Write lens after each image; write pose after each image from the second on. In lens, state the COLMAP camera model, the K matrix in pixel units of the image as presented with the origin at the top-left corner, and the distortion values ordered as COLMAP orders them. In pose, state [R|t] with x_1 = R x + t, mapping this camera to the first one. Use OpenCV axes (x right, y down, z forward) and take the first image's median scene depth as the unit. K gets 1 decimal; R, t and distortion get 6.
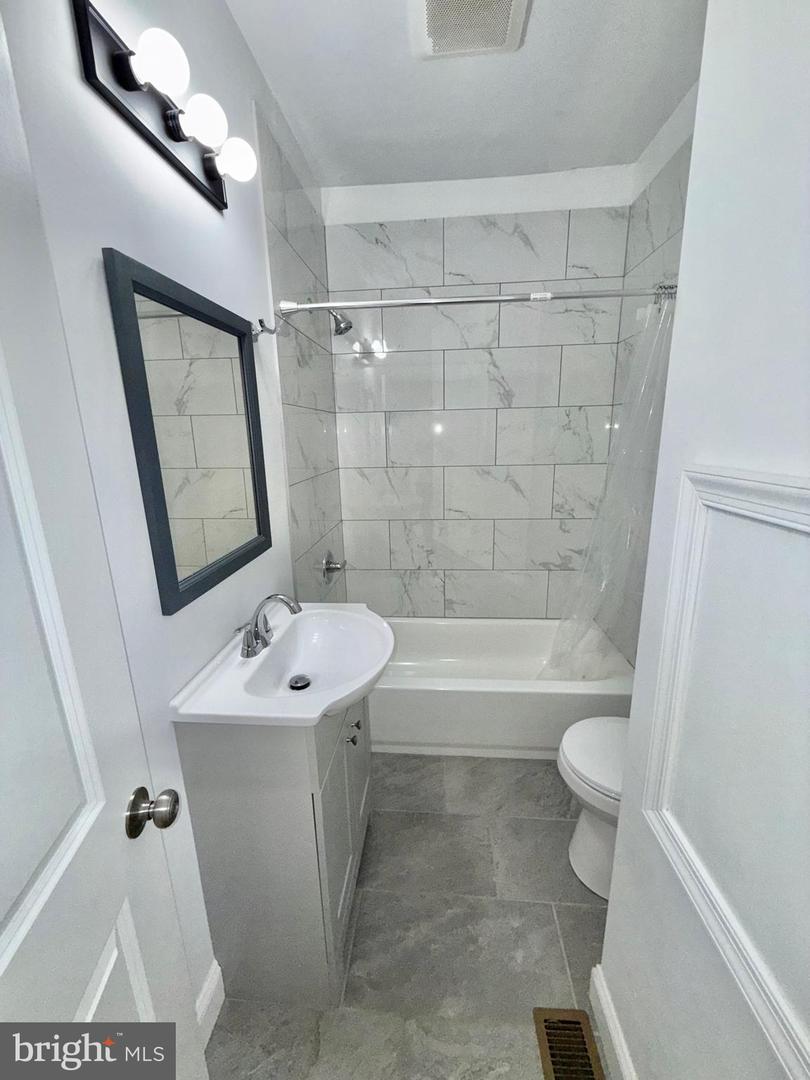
lens RADIAL K [[431.5, 0, 405.2], [0, 431.5, 535.4], [0, 0, 1]] dist [-0.000268, -0.000110]
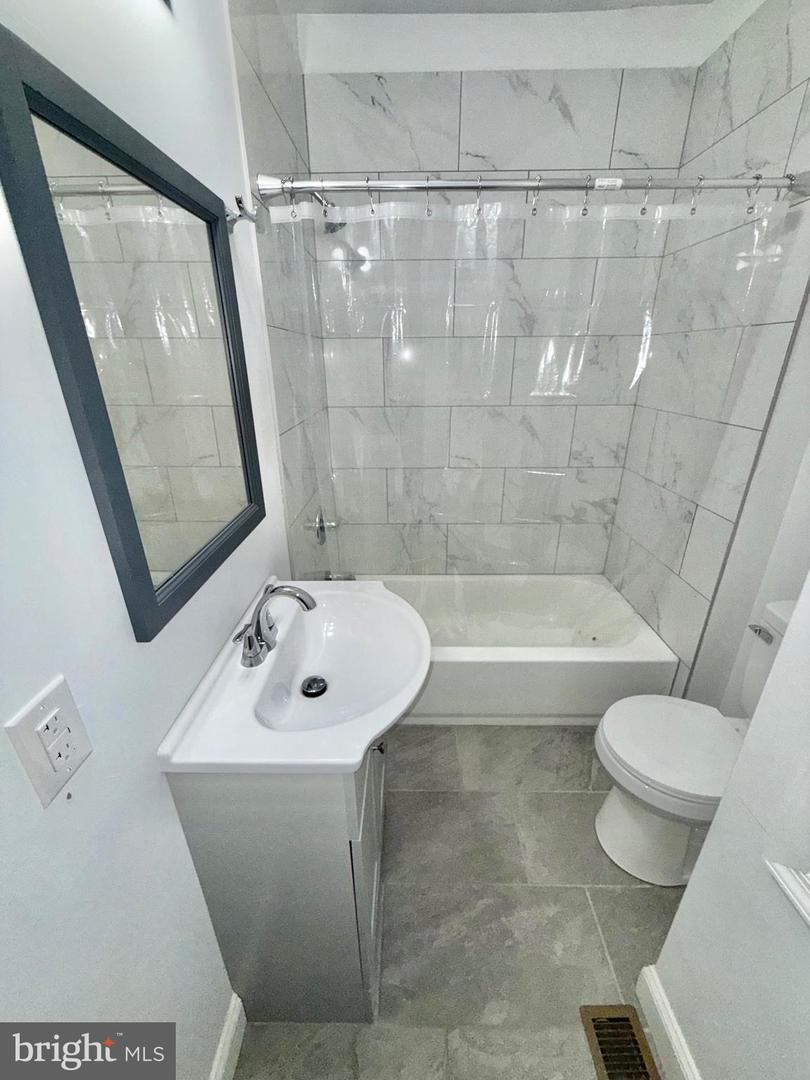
lens RADIAL K [[431.5, 0, 405.2], [0, 431.5, 535.4], [0, 0, 1]] dist [-0.000268, -0.000110]
pose [[0.997402, -0.012415, 0.070955, -0.105006], [0.001391, 0.988172, 0.153346, -0.058746], [-0.072020, -0.152849, 0.985622, 0.183056]]
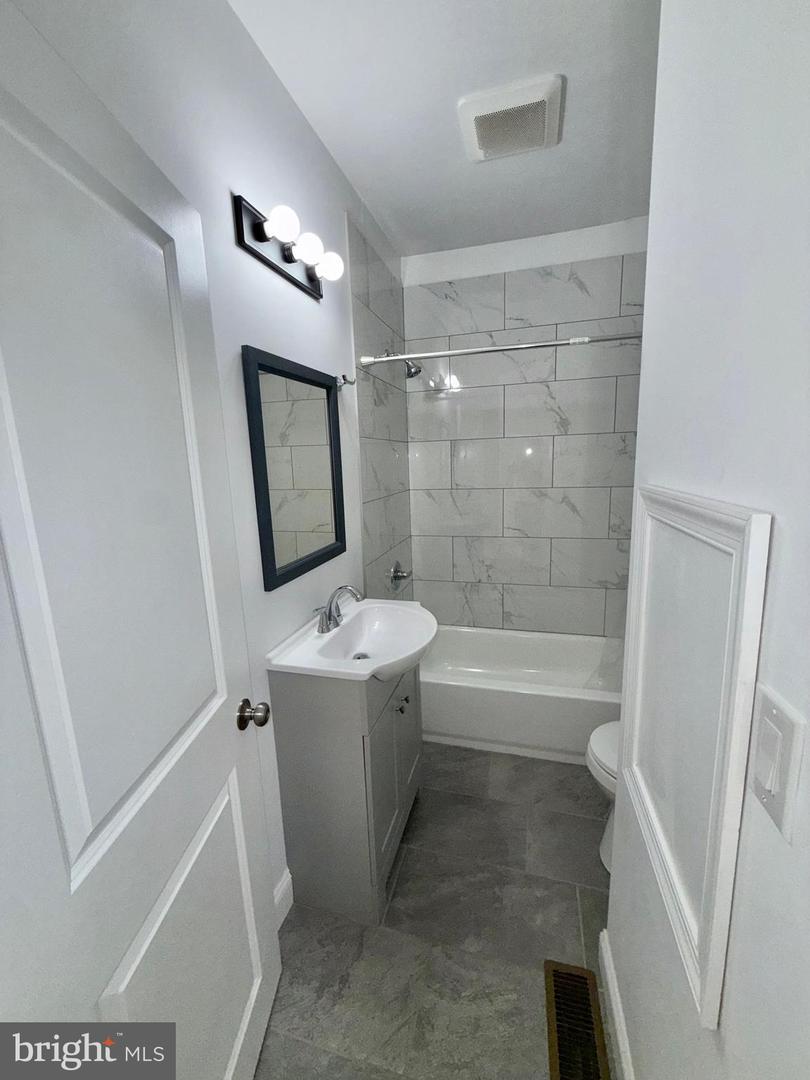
lens RADIAL K [[431.5, 0, 405.2], [0, 431.5, 535.4], [0, 0, 1]] dist [-0.000268, -0.000110]
pose [[0.980901, 0.024185, -0.192997, 0.094236], [-0.034437, 0.998158, -0.049943, 0.035688], [0.191434, 0.055636, 0.979927, -0.183552]]
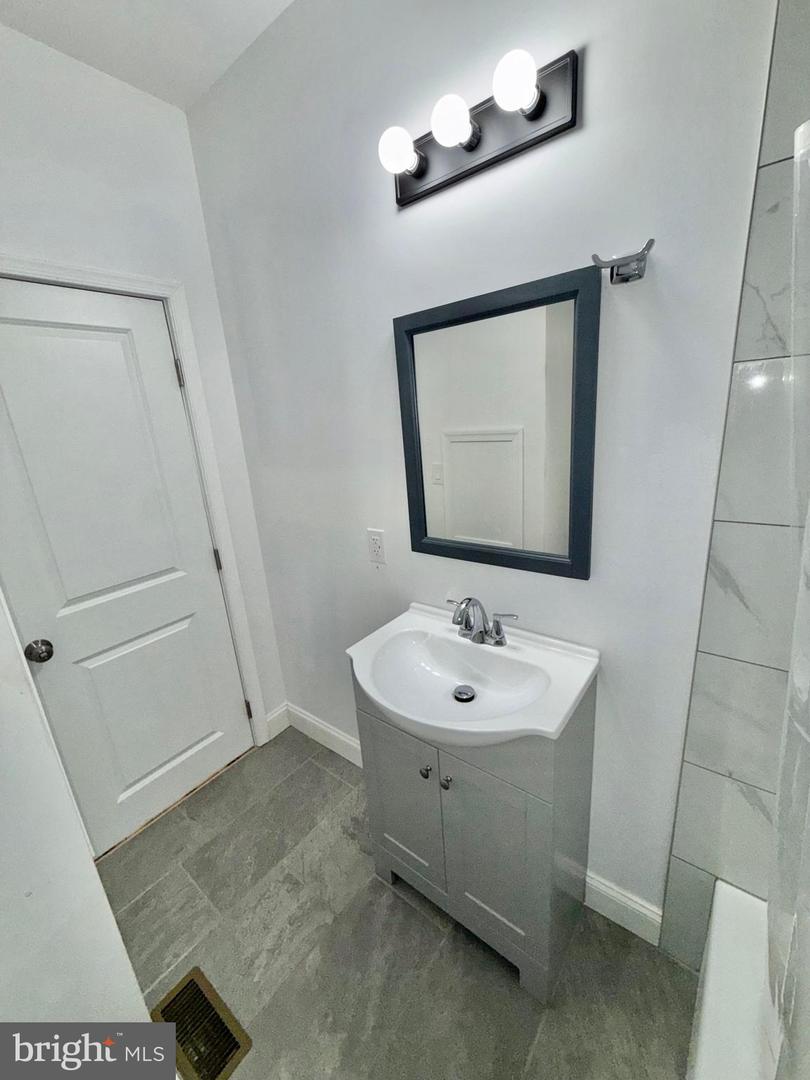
lens RADIAL K [[431.5, 0, 405.2], [0, 431.5, 535.4], [0, 0, 1]] dist [-0.000268, -0.000110]
pose [[-0.548186, 0.293214, -0.783274, 0.398290], [-0.107885, 0.903916, 0.413880, -0.304247], [0.829369, 0.311387, -0.463881, 1.023638]]
